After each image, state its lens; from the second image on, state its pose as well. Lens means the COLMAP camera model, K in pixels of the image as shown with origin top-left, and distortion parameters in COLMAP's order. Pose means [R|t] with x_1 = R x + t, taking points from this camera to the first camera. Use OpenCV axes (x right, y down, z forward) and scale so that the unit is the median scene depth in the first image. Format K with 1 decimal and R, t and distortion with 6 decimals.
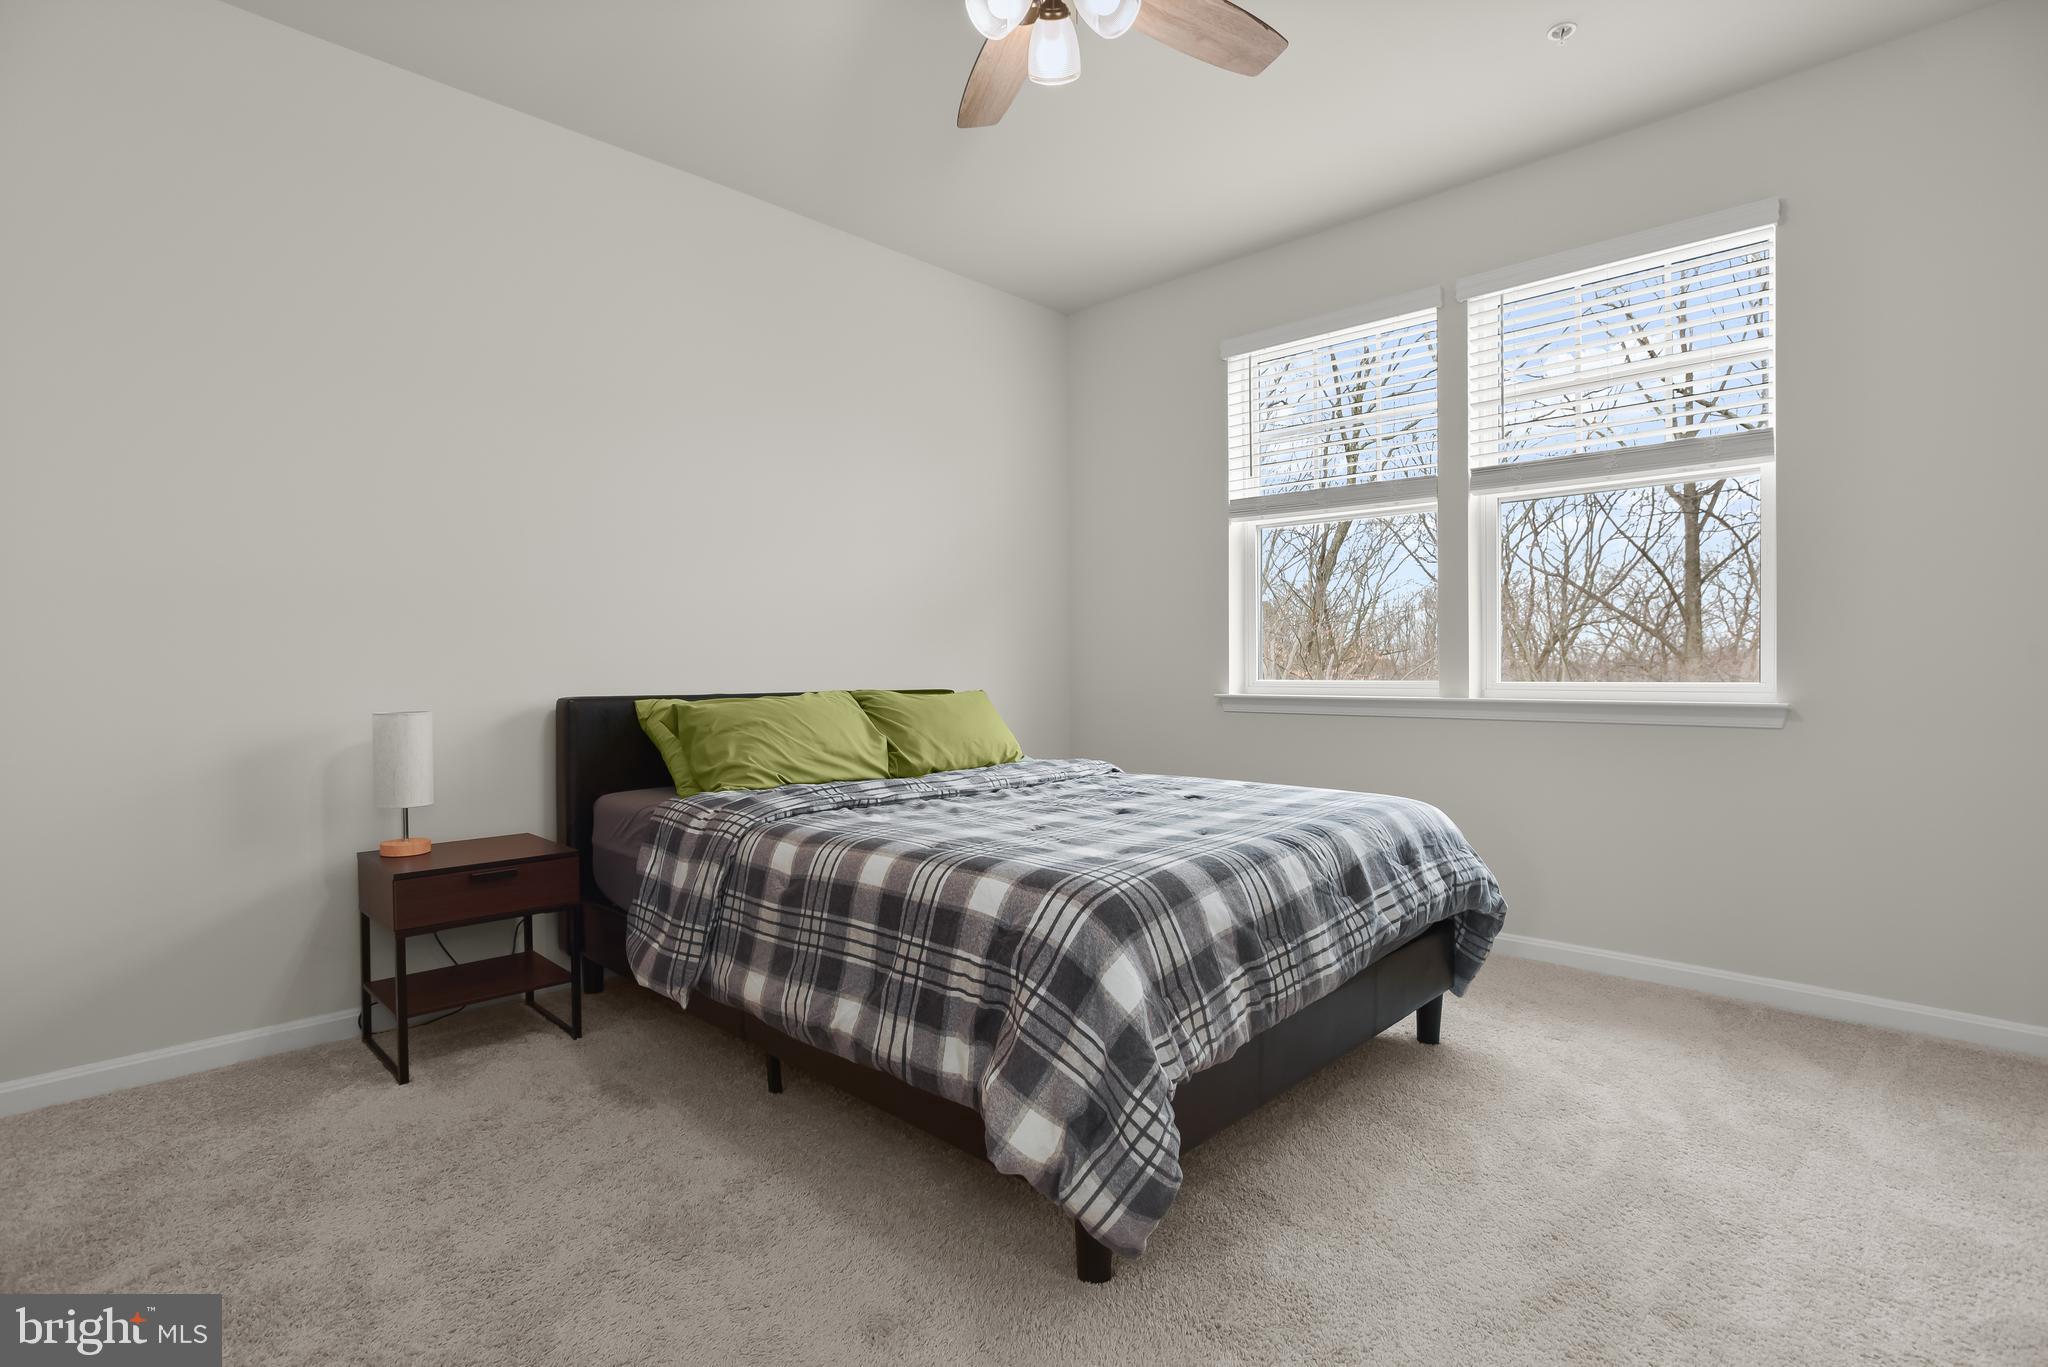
lens RADIAL K [[976.7, 0, 1024.0], [0, 976.7, 683.5], [0, 0, 1]] dist [-0.001606, 0.000100]
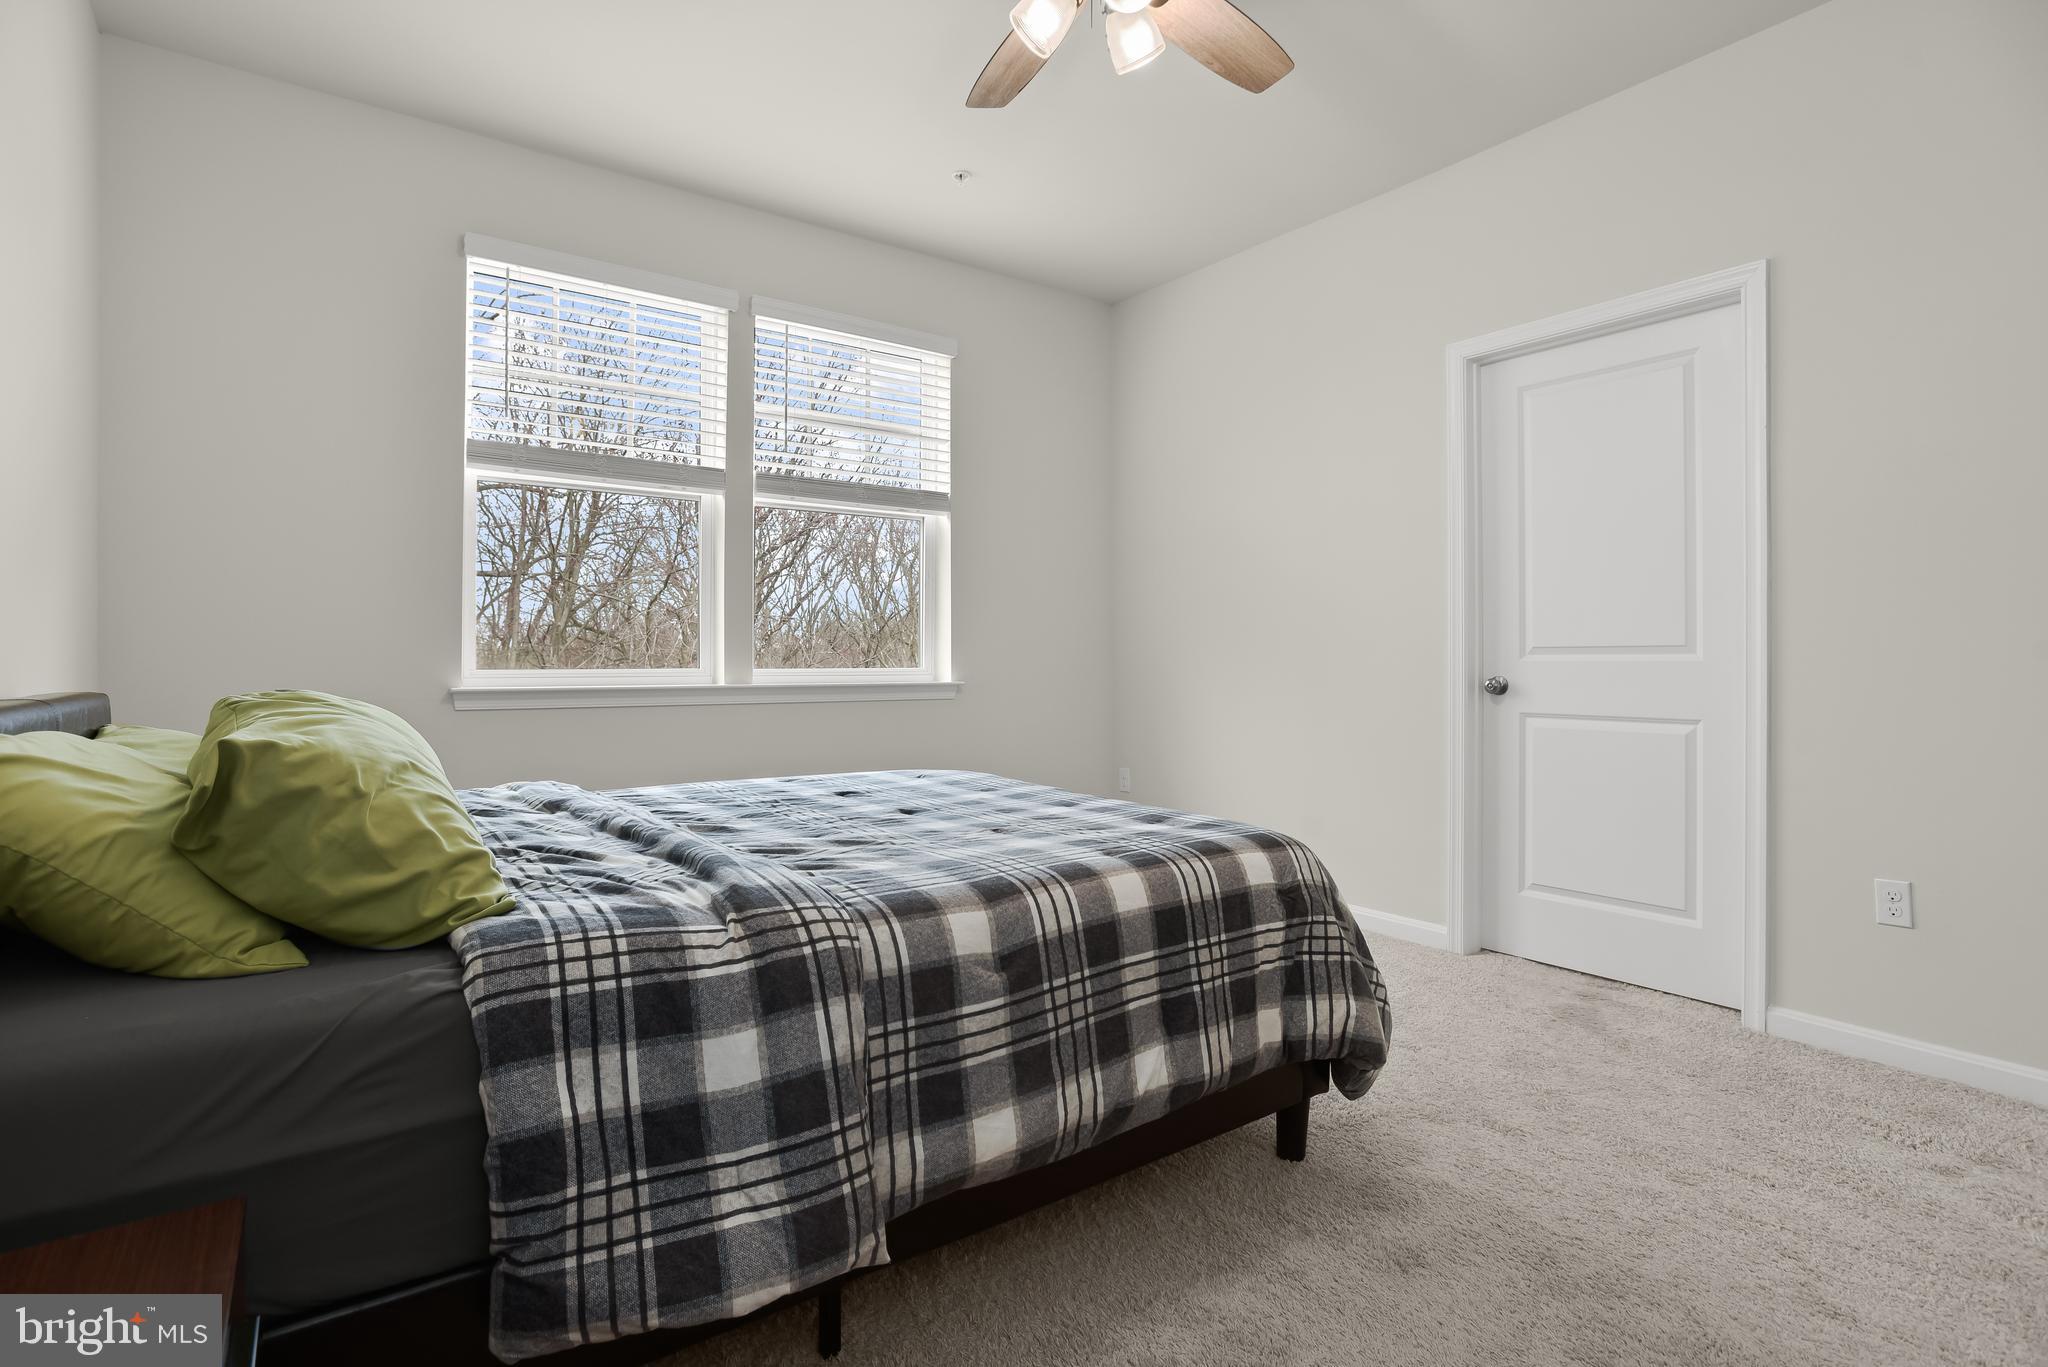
lens RADIAL K [[974.0, 0, 1015.8], [0, 974.0, 667.0], [0, 0, 1]] dist [-0.013799, 0.000256]
pose [[0.196856, -0.004533, 0.980422, -0.658839], [0.011353, 0.999933, 0.002344, -0.003778], [-0.980367, 0.010669, 0.196894, 0.617192]]
